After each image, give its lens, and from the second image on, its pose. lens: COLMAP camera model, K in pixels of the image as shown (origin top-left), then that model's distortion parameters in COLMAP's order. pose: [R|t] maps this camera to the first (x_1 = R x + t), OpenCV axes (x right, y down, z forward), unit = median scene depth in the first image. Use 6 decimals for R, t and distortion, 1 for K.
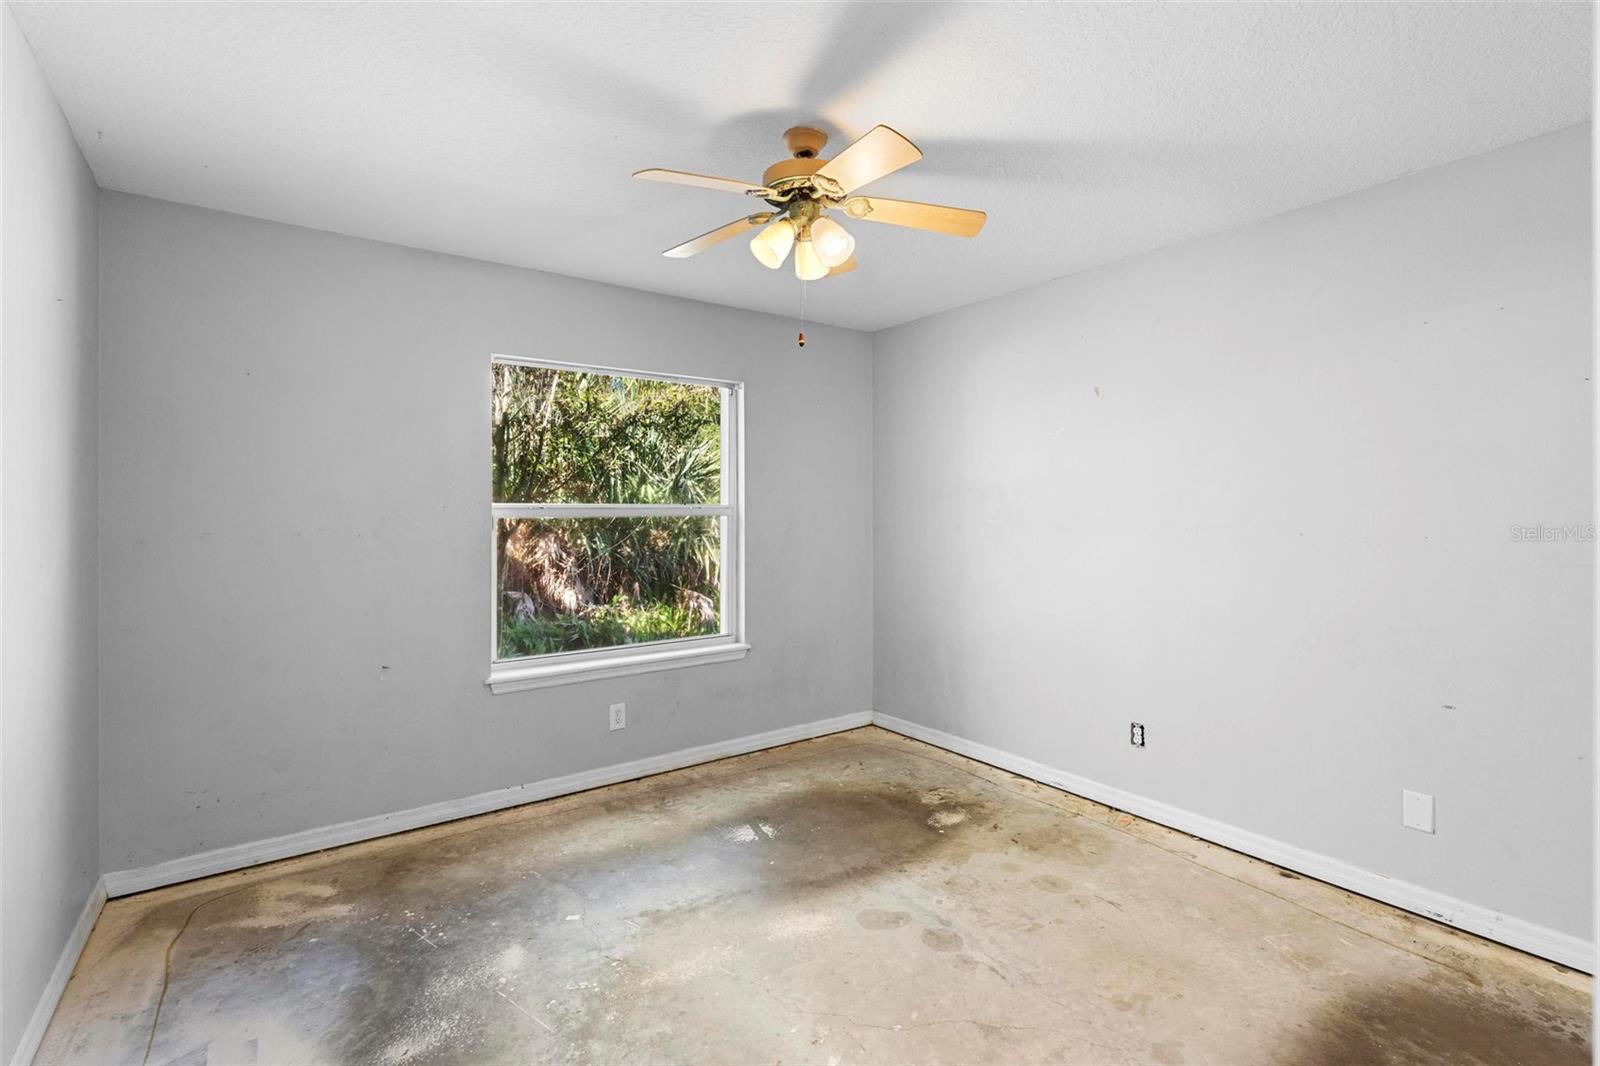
lens RADIAL K [[726.6, 0, 796.6], [0, 726.6, 524.2], [0, 0, 1]] dist [-0.005447, 0.001942]
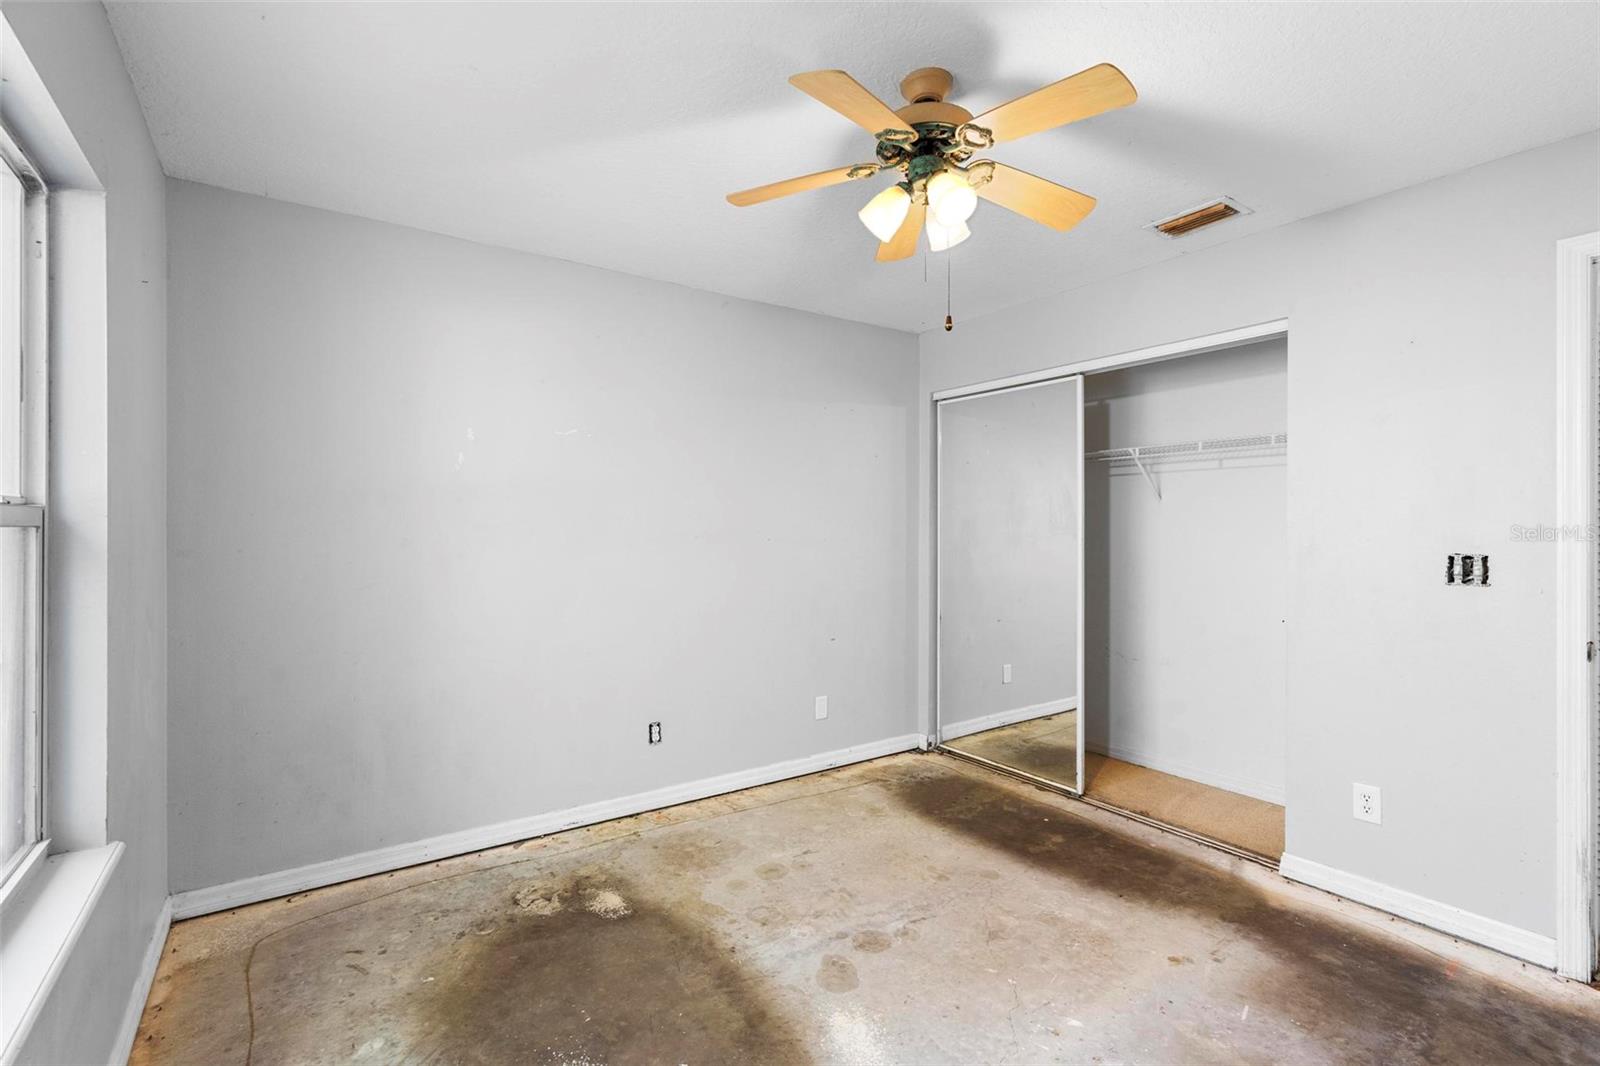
lens RADIAL K [[726.6, 0, 796.6], [0, 726.6, 524.2], [0, 0, 1]] dist [-0.005447, 0.001942]
pose [[0.023070, 0.005478, 0.999719, -0.596451], [0.013181, 0.999896, -0.005783, -0.002700], [-0.999647, 0.013311, 0.022995, 0.785468]]
